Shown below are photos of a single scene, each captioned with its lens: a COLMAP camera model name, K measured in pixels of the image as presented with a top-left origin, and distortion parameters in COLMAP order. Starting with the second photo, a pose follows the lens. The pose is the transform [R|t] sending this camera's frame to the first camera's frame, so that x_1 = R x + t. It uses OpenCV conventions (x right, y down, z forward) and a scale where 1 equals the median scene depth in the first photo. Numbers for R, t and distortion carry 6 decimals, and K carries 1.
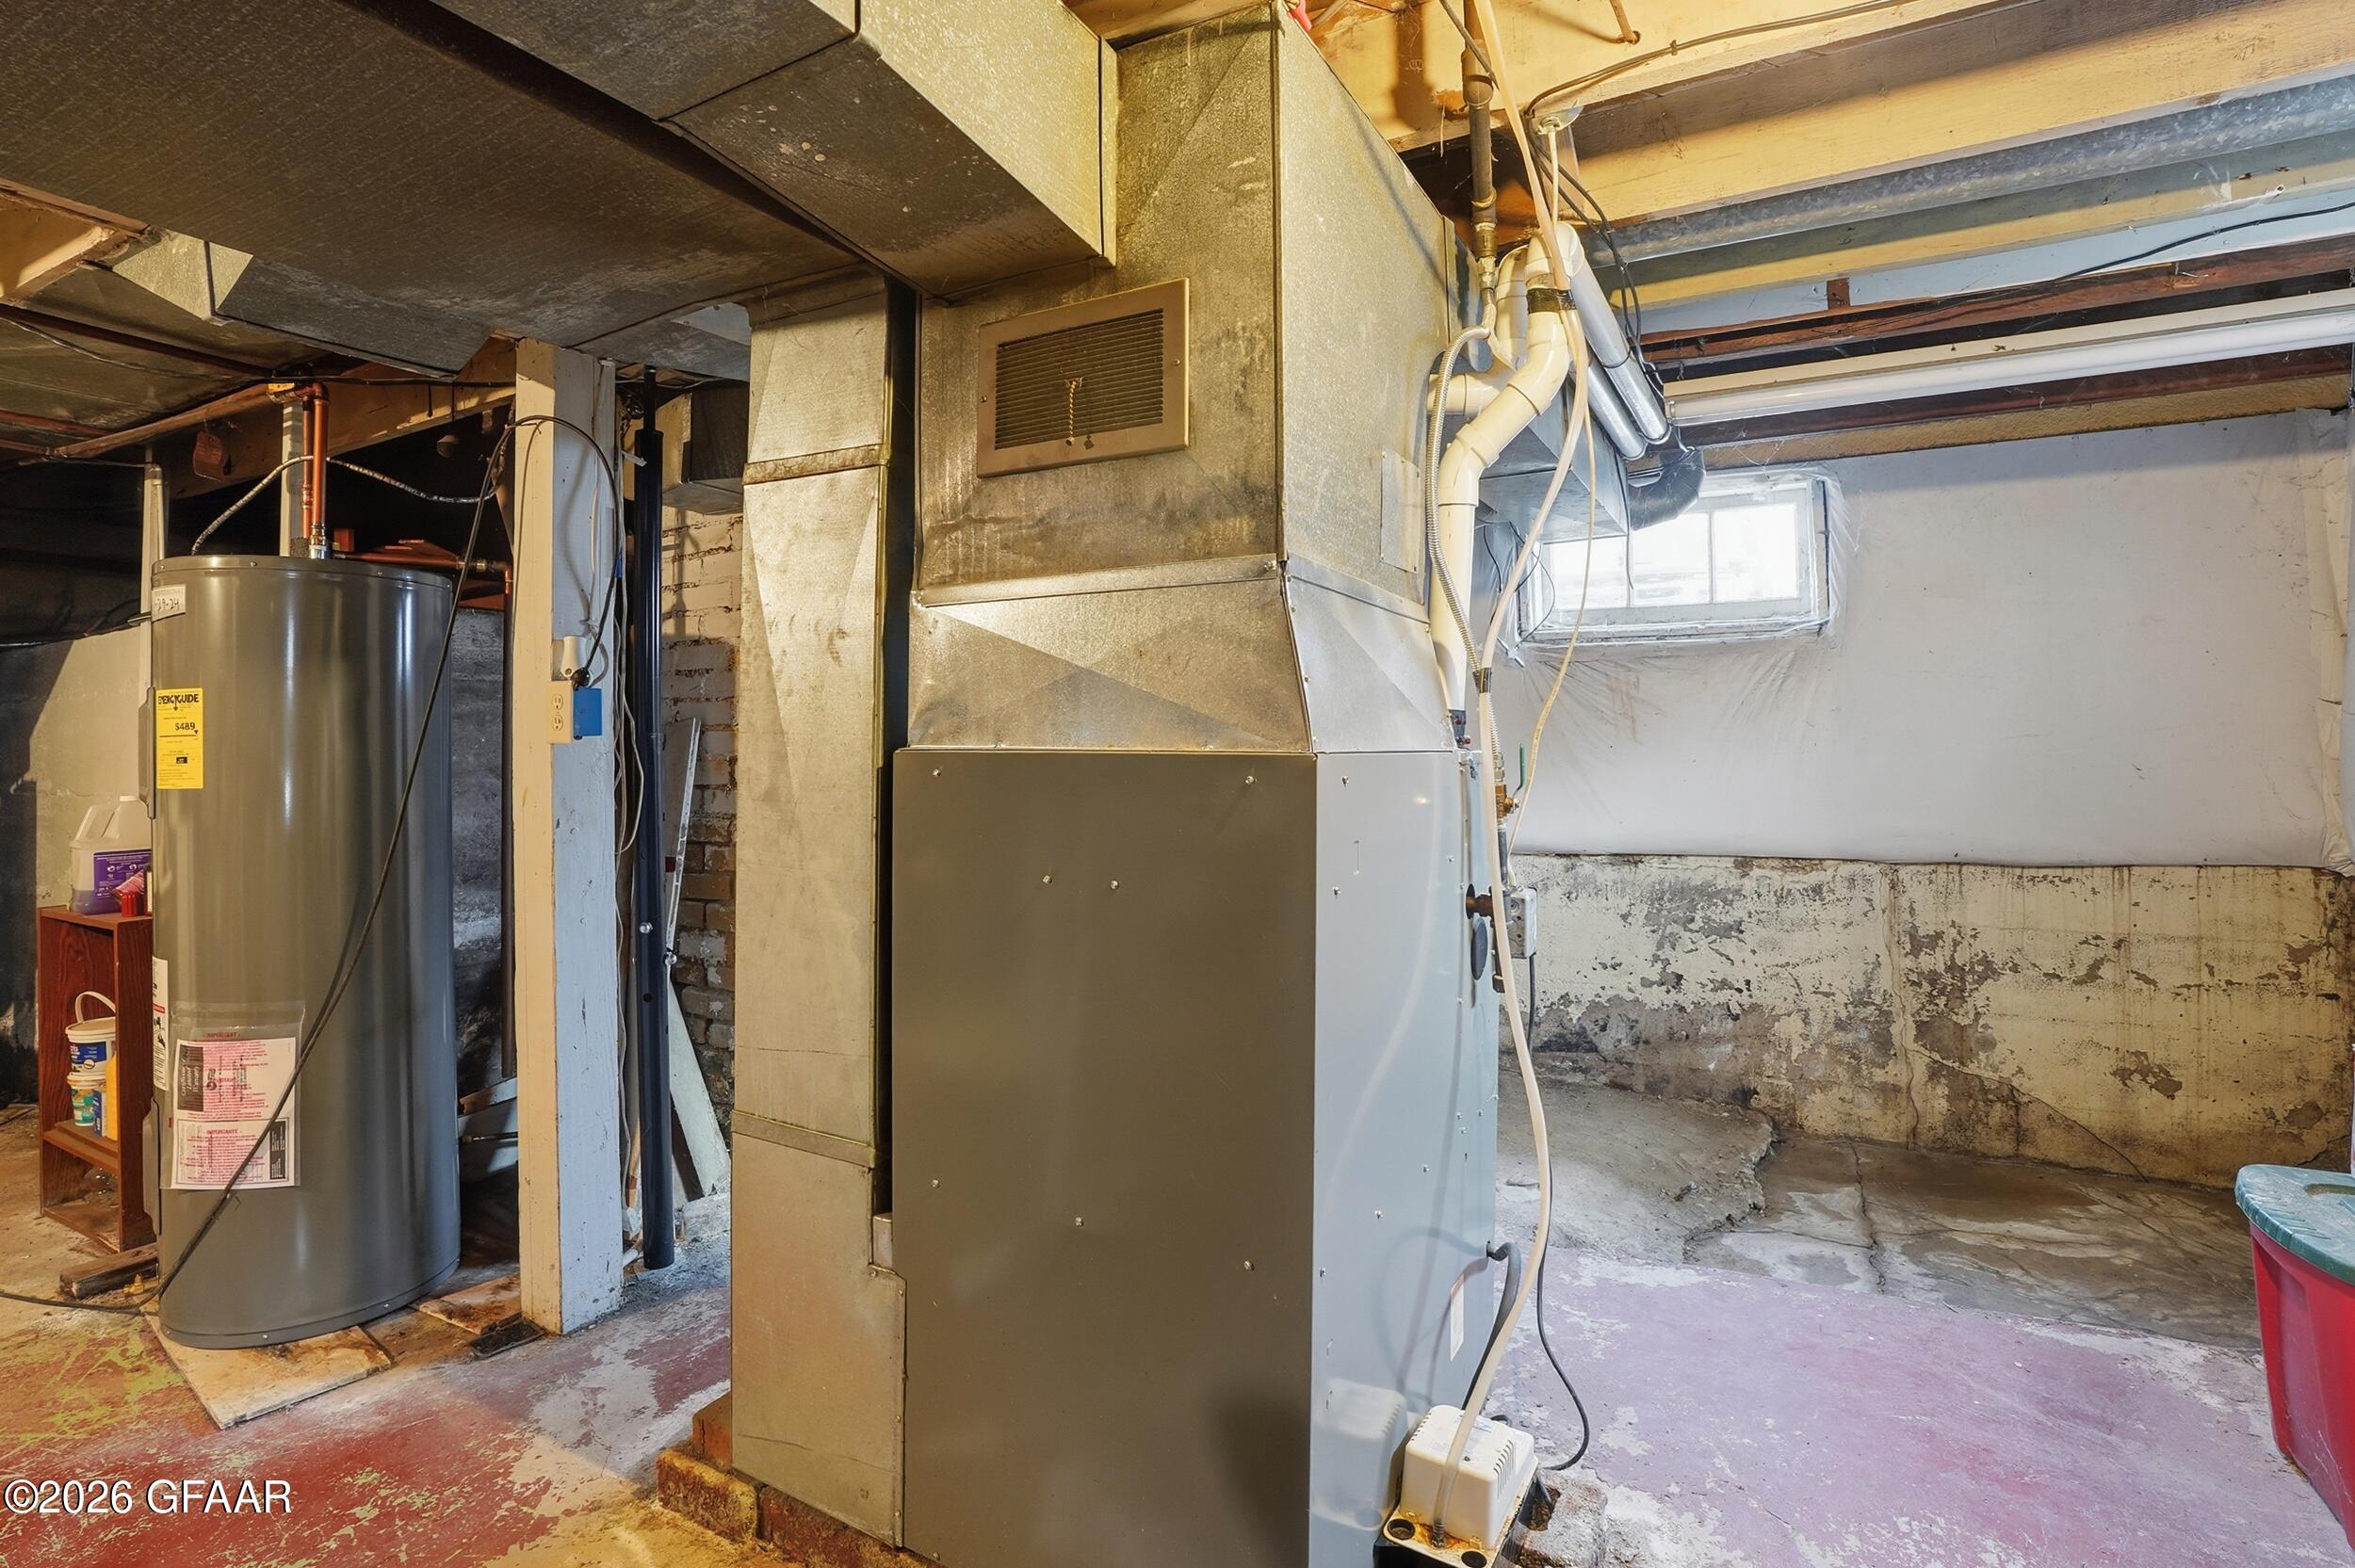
lens RADIAL K [[1150.7, 0, 1174.1], [0, 1150.7, 731.2], [0, 0, 1]] dist [-0.059236, 0.019359]
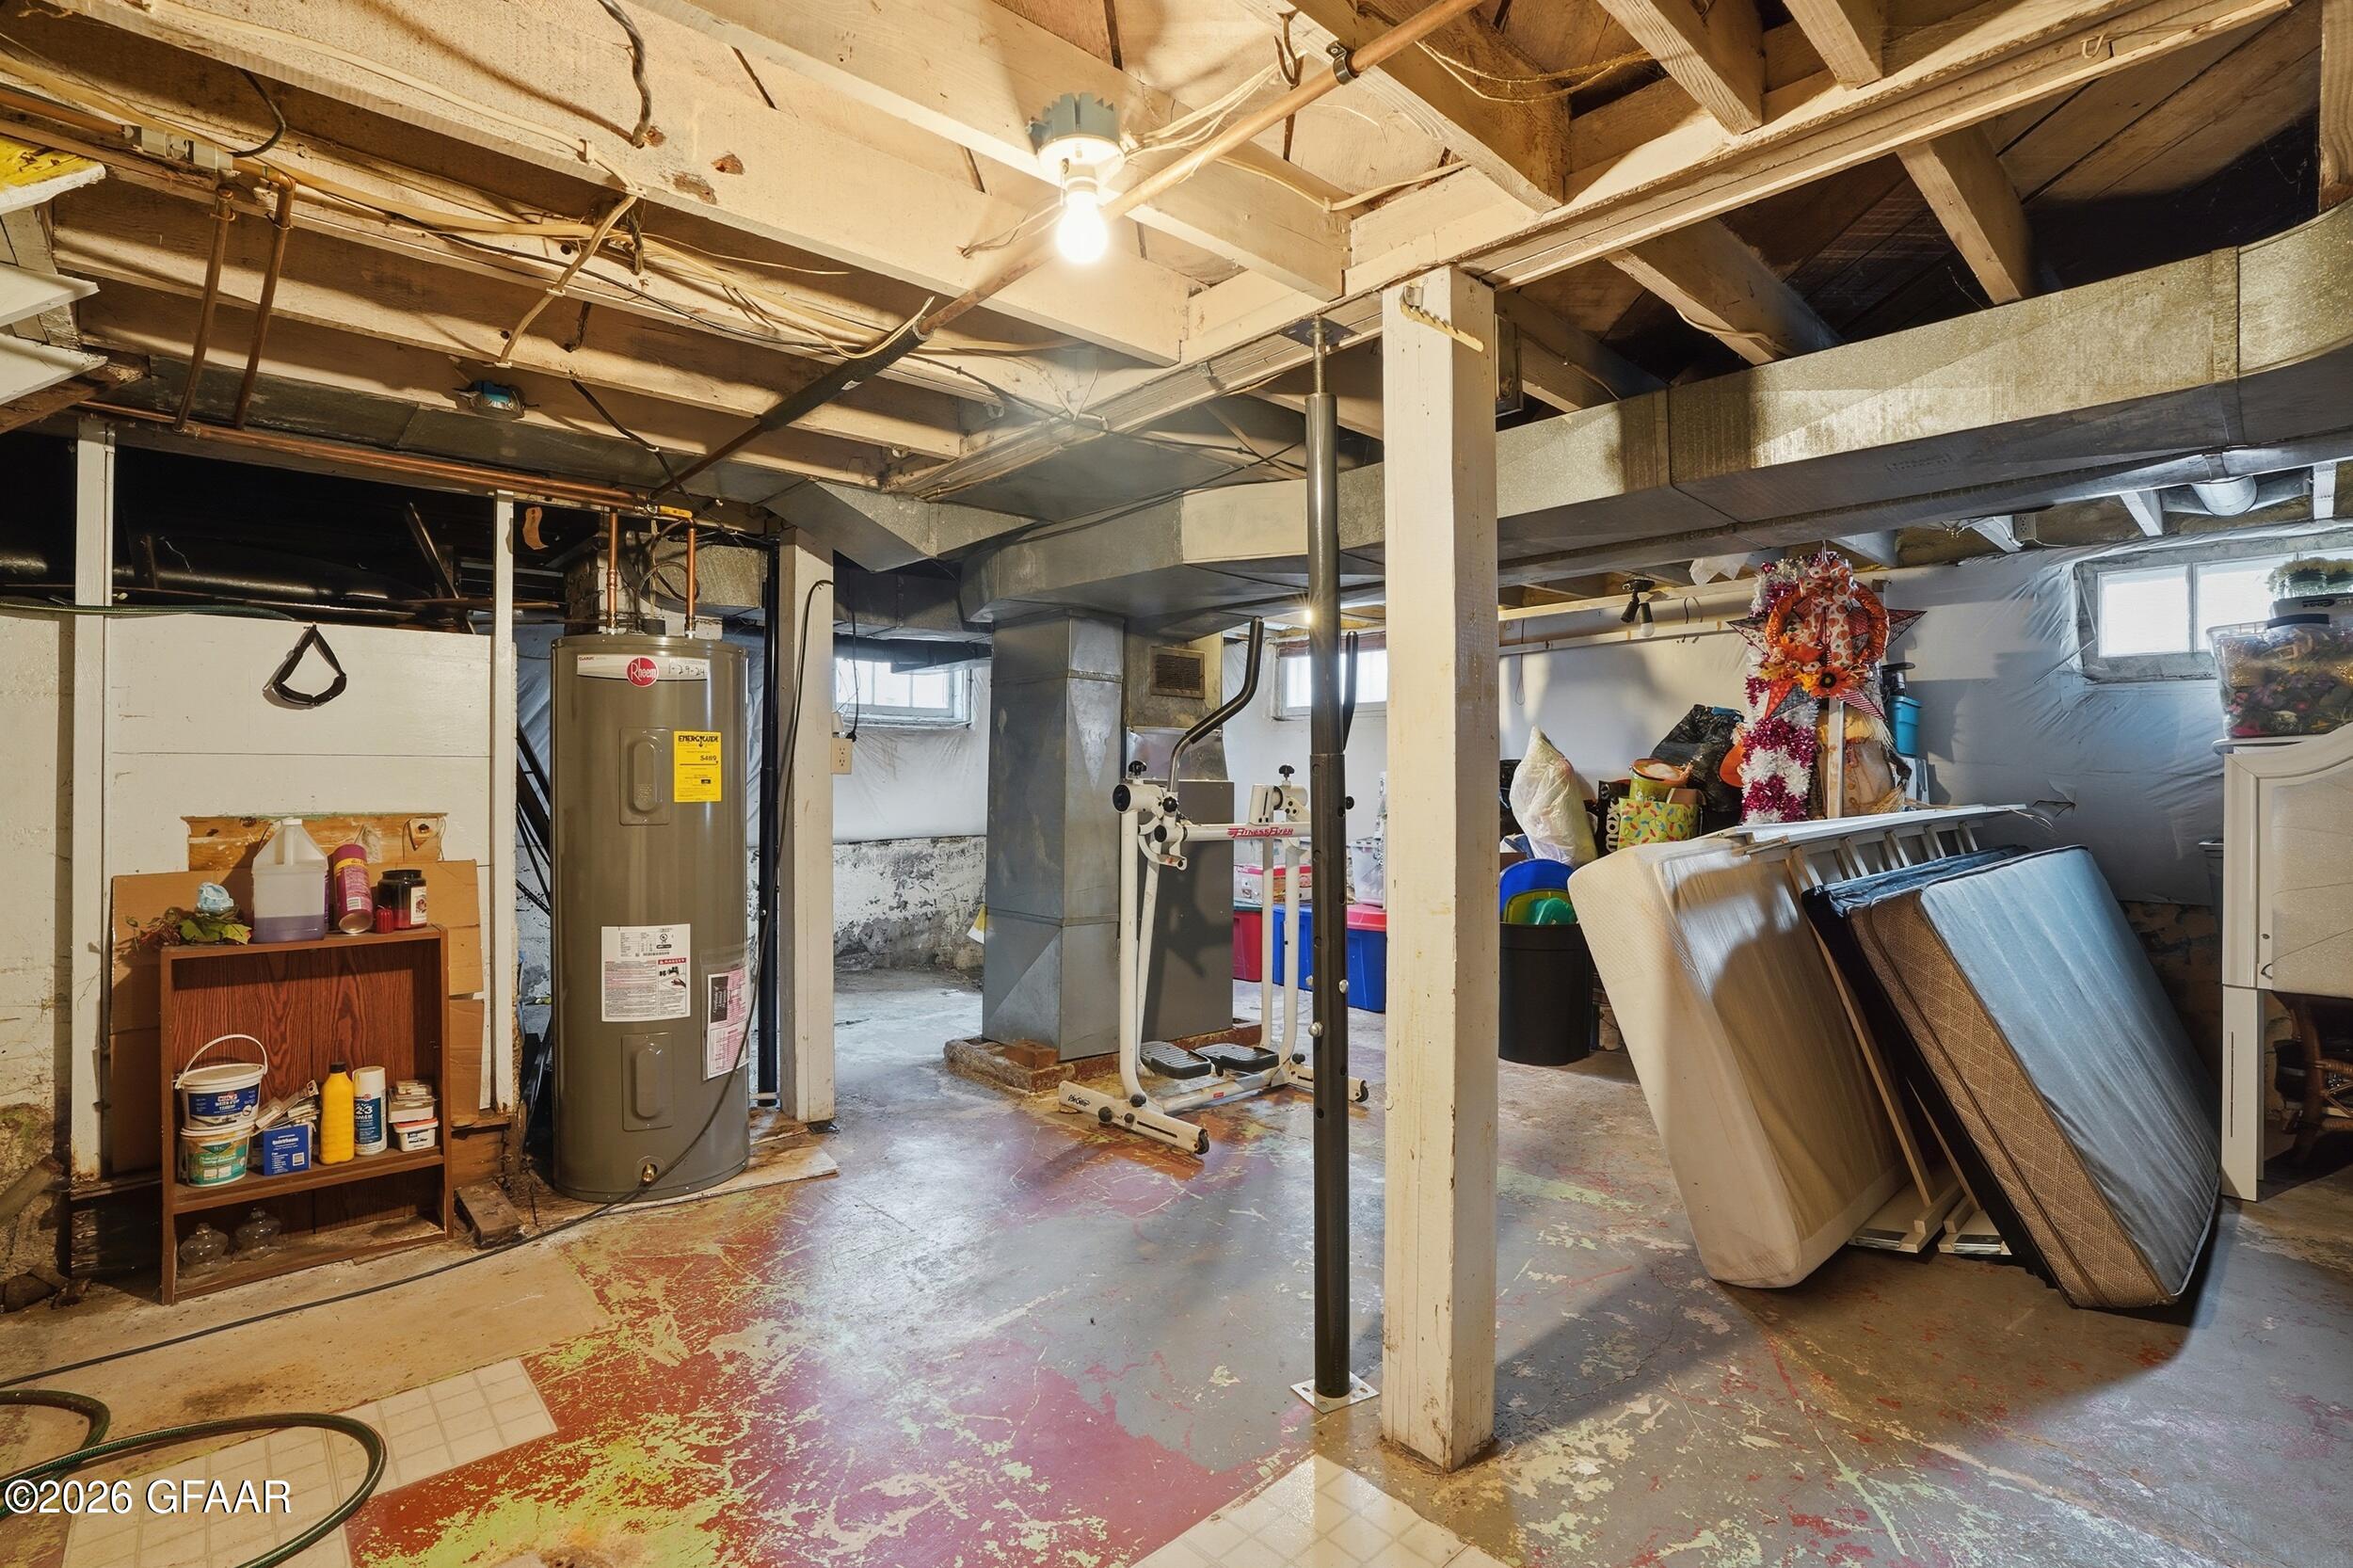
lens RADIAL K [[1099.3, 0, 1176.0], [0, 1099.3, 773.0], [0, 0, 1]] dist [-0.069999, 0.028136]
pose [[0.317580, 0.015652, 0.948102, -1.535124], [-0.015388, 0.999817, -0.011351, 0.016469], [-0.948107, -0.010984, 0.317763, -0.016614]]
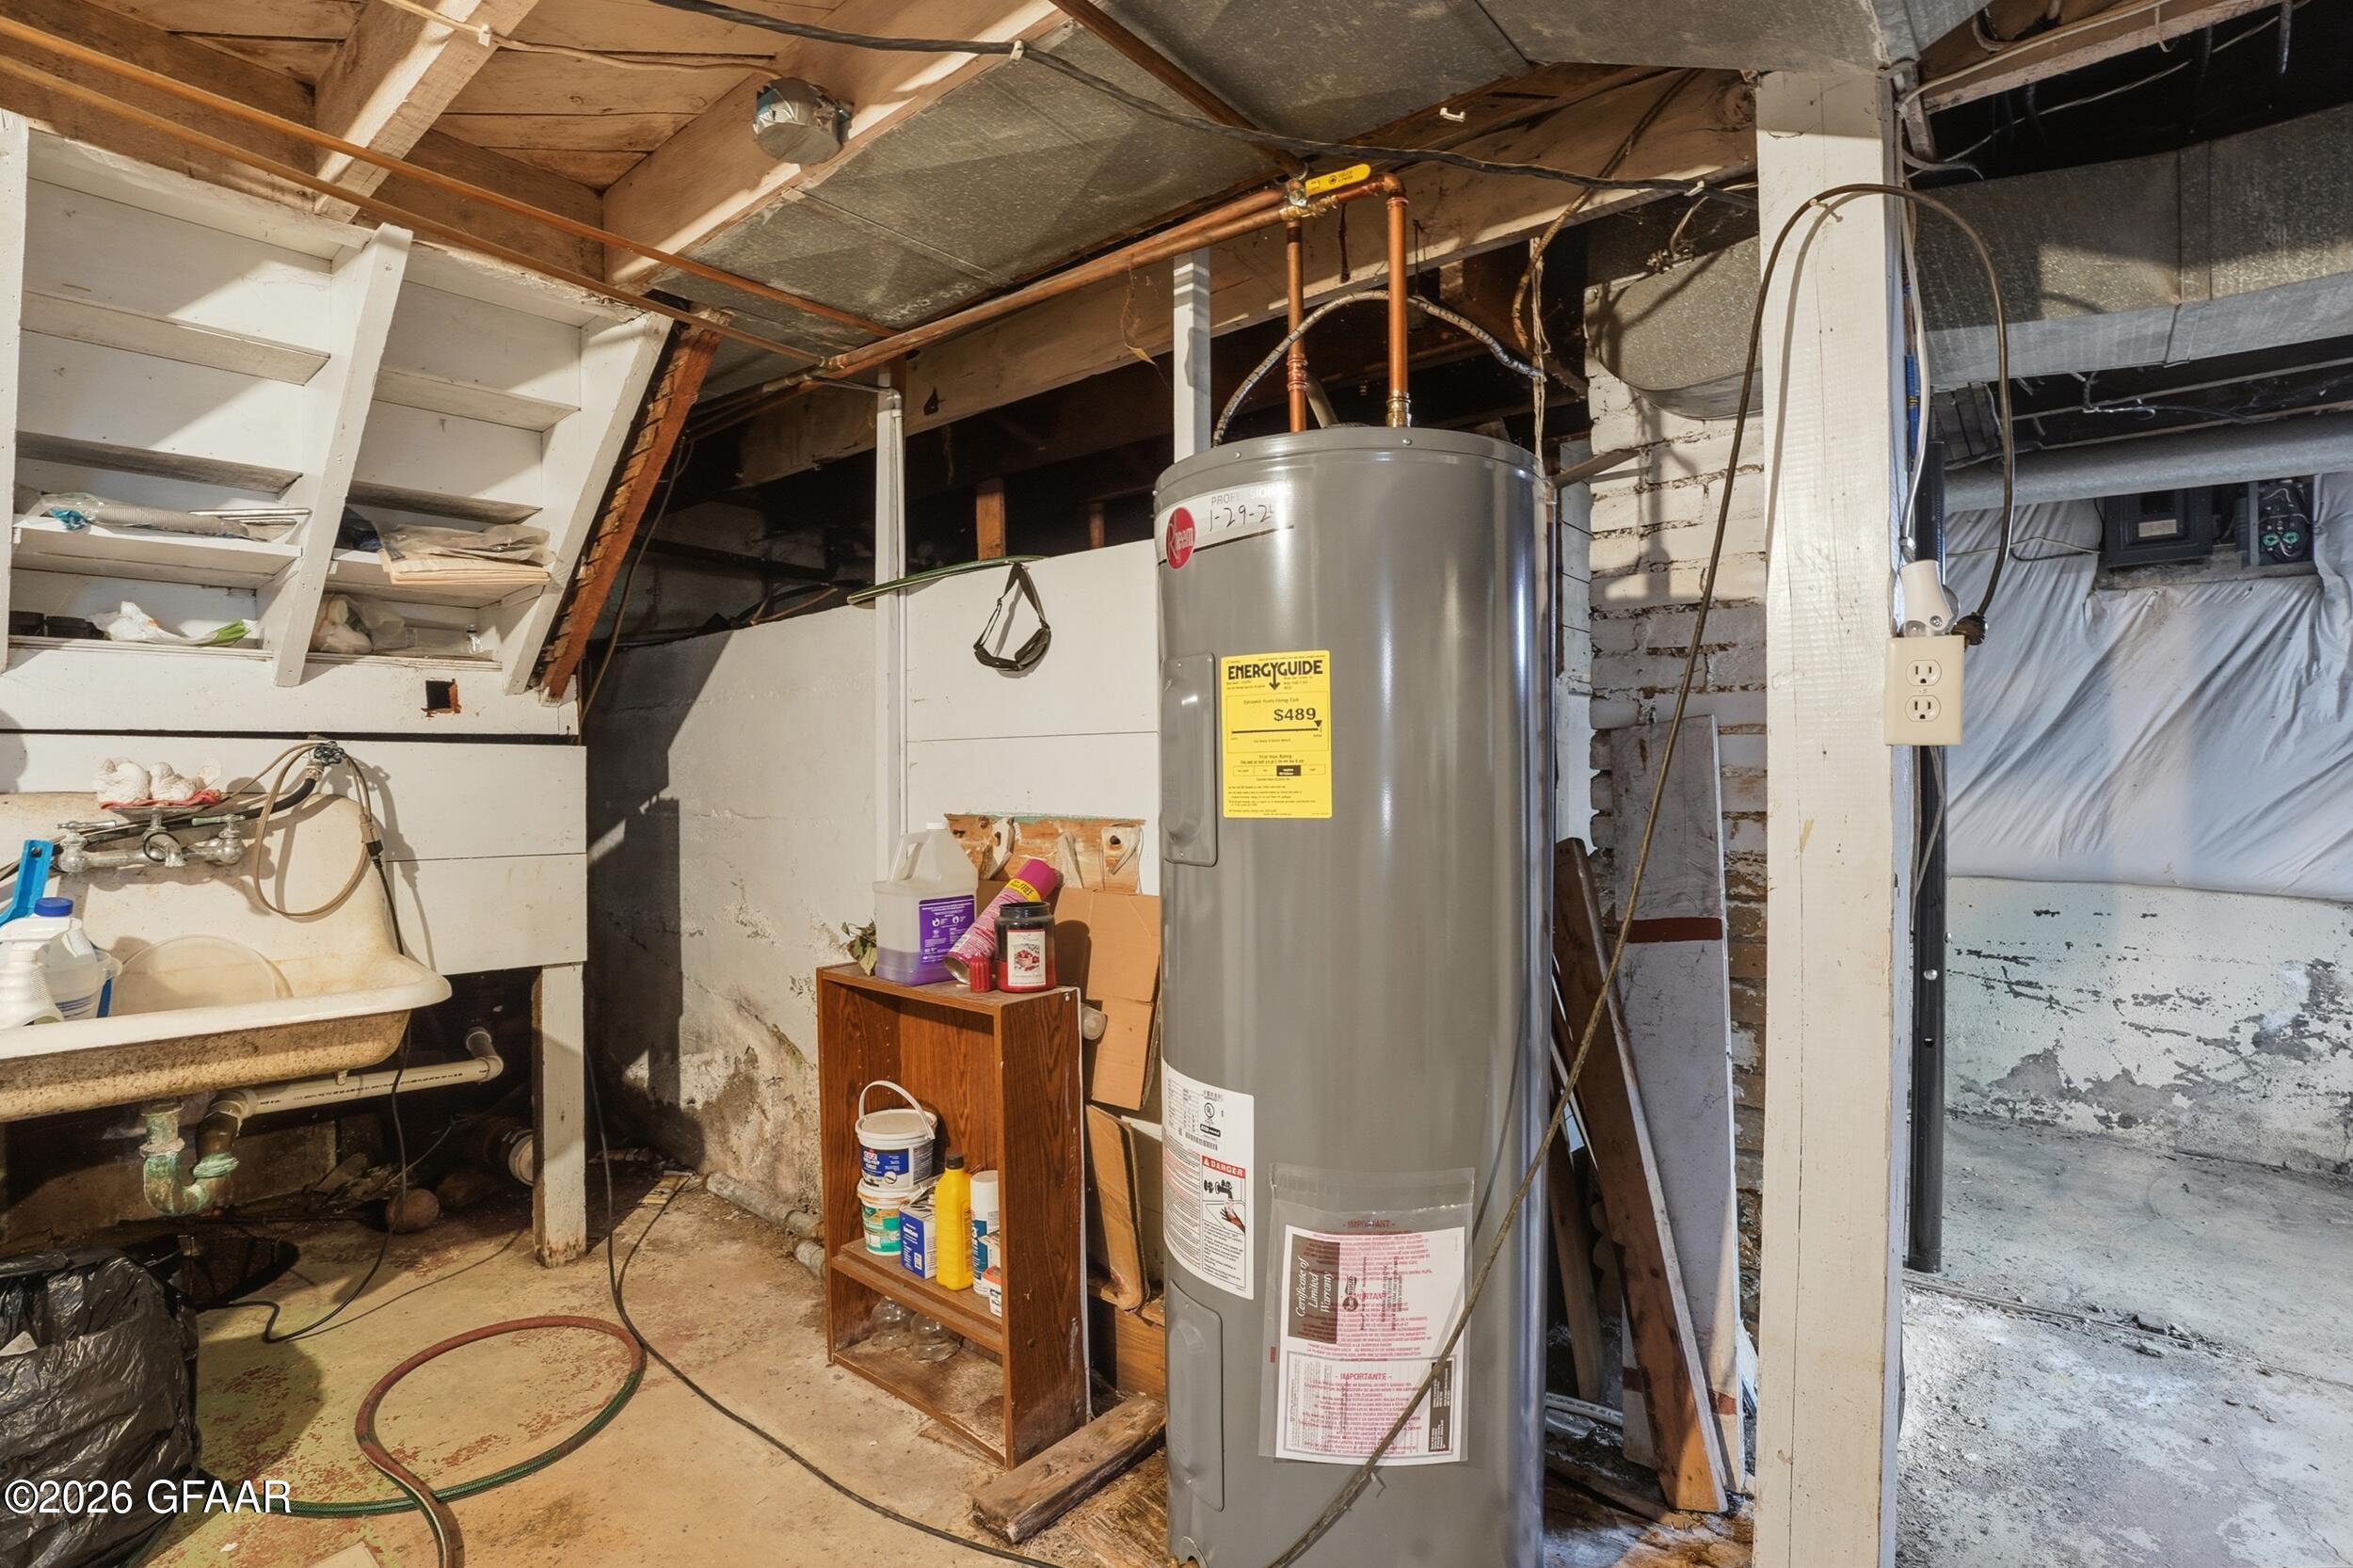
lens RADIAL K [[1120.9, 0, 1175.1], [0, 1120.9, 792.7], [0, 0, 1]] dist [-0.075588, 0.031007]
pose [[0.982952, 0.006628, -0.183745, -0.636601], [-0.000175, 0.999383, 0.035113, 0.012632], [0.183864, -0.034483, 0.982347, 0.294818]]
